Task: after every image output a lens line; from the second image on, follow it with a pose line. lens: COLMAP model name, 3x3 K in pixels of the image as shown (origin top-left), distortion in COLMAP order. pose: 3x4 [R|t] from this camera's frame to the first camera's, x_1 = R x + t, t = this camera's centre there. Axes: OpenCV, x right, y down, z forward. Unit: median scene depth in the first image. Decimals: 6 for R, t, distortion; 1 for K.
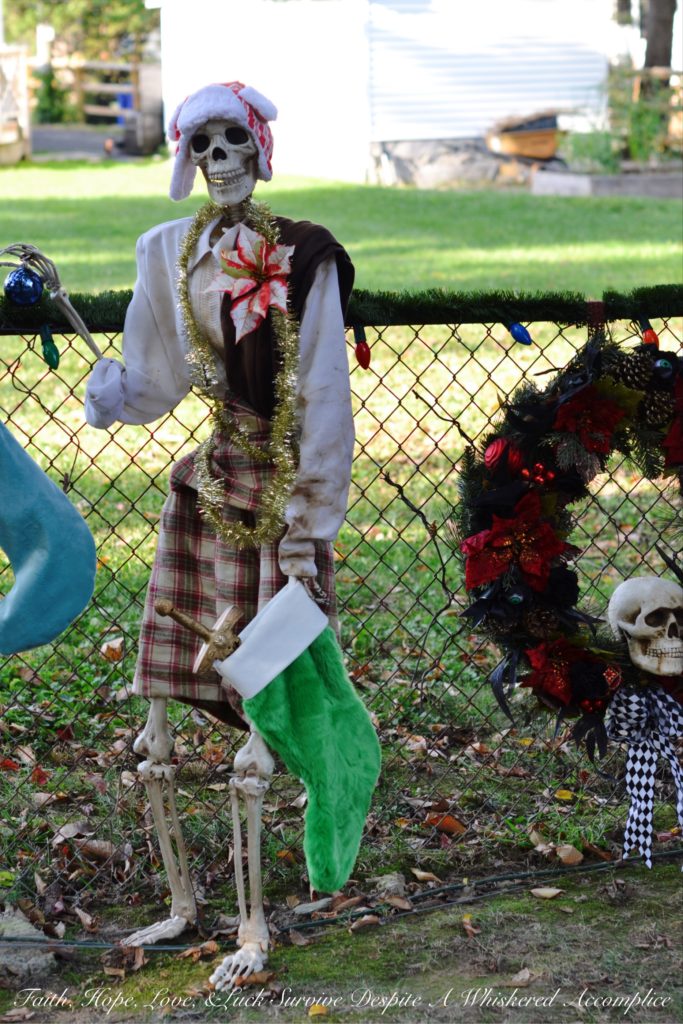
lens RADIAL K [[2664.1, 0, 341.5], [0, 2664.1, 512.0], [0, 0, 1]] dist [-0.004250, 0.004262]
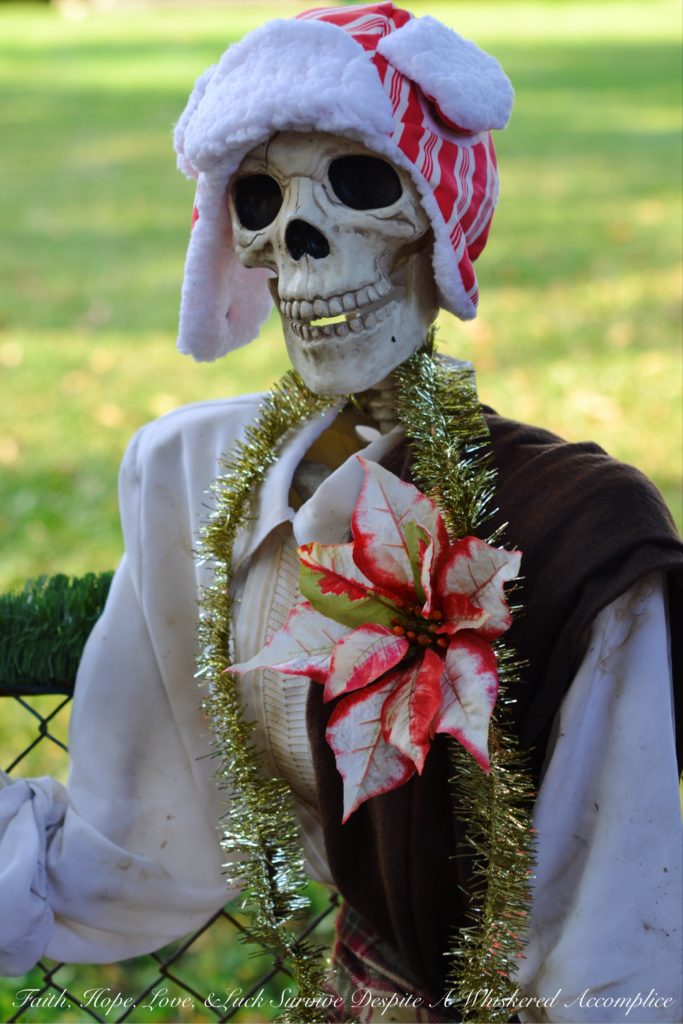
lens RADIAL K [[2664.1, 0, 341.5], [0, 2664.1, 512.0], [0, 0, 1]] dist [-0.004250, 0.004262]
pose [[0.981636, 0.047532, -0.184747, 0.018464], [-0.035581, 0.997086, 0.067473, -0.122932], [0.187416, -0.059660, 0.980467, 0.683649]]
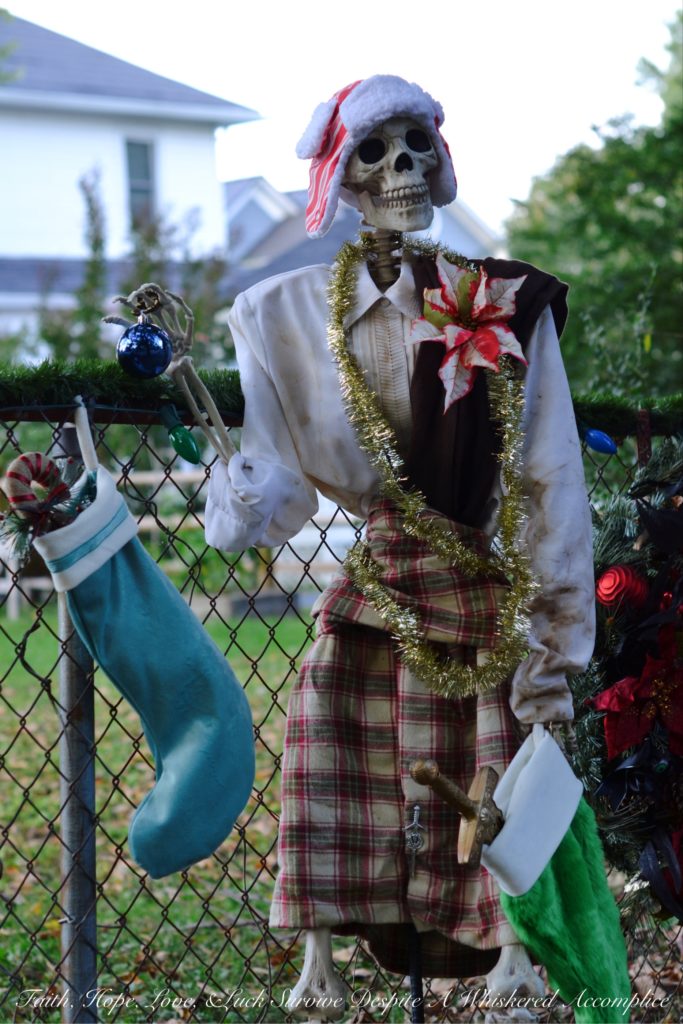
lens RADIAL K [[2664.1, 0, 341.5], [0, 2664.1, 512.0], [0, 0, 1]] dist [-0.004250, 0.004262]
pose [[0.892076, -0.036759, 0.450387, -0.399415], [0.115779, 0.982010, -0.149173, 0.070673], [-0.436801, 0.185219, 0.880283, 0.367141]]
